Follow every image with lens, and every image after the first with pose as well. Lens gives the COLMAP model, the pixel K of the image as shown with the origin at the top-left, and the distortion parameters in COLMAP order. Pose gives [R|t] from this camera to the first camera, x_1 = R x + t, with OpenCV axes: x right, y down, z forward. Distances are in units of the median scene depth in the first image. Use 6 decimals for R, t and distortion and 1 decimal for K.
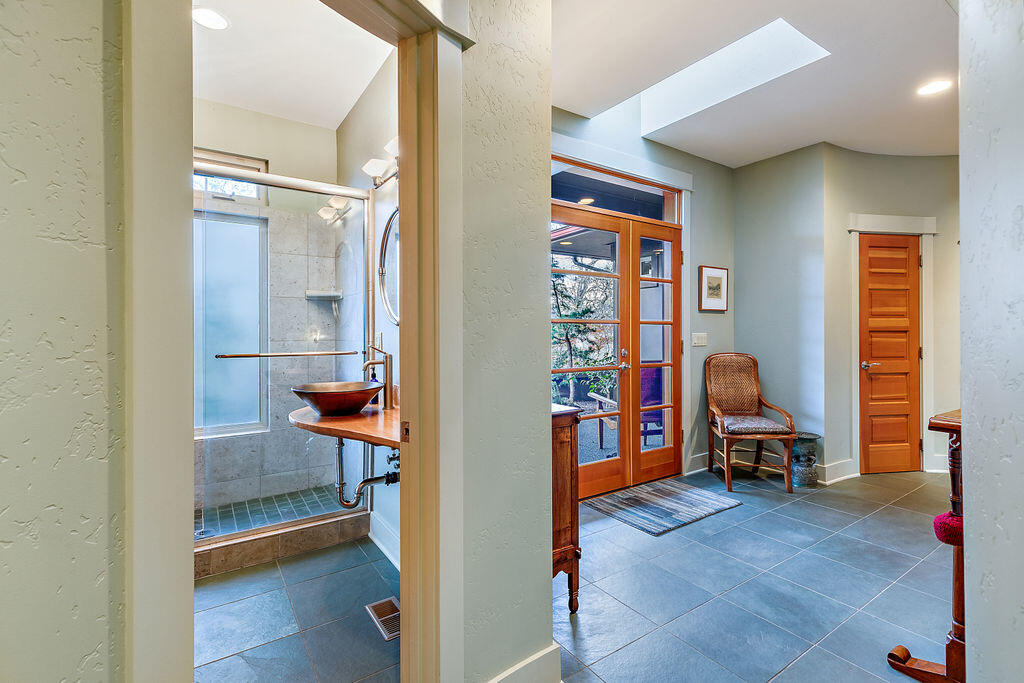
lens RADIAL K [[469.9, 0, 513.0], [0, 469.9, 330.4], [0, 0, 1]] dist [0.000401, -0.000237]
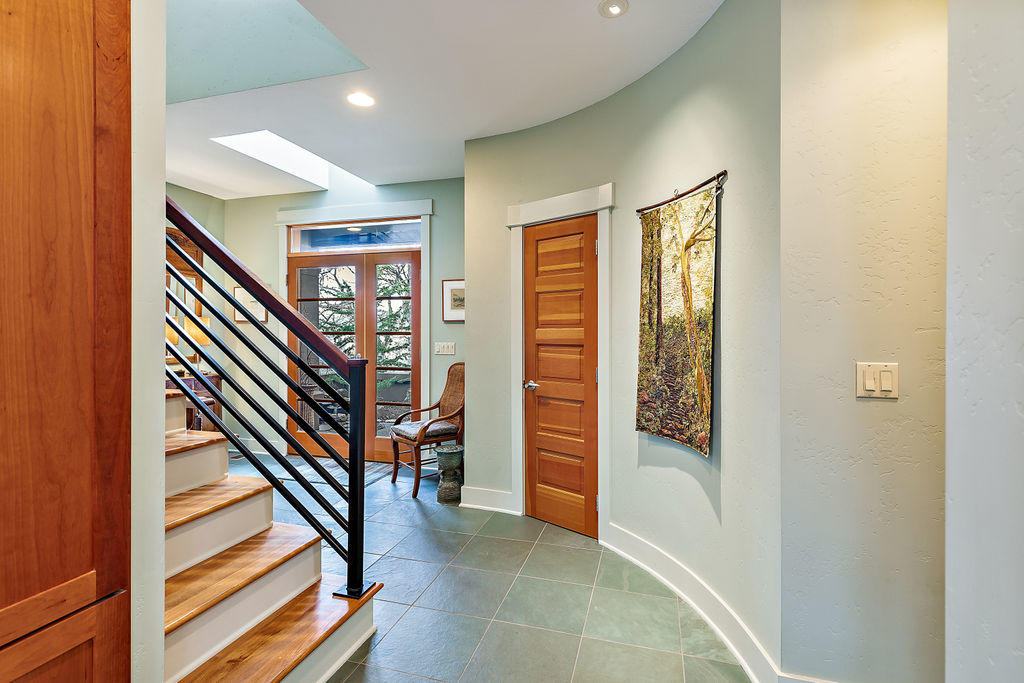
lens RADIAL K [[469.9, 0, 512.2], [0, 469.9, 336.8], [0, 0, 1]] dist [0.000401, -0.000237]
pose [[0.625951, 0.011048, -0.779784, 1.363478], [-0.007511, 0.999939, 0.008137, -0.016981], [0.779826, 0.000763, 0.625996, 0.452977]]
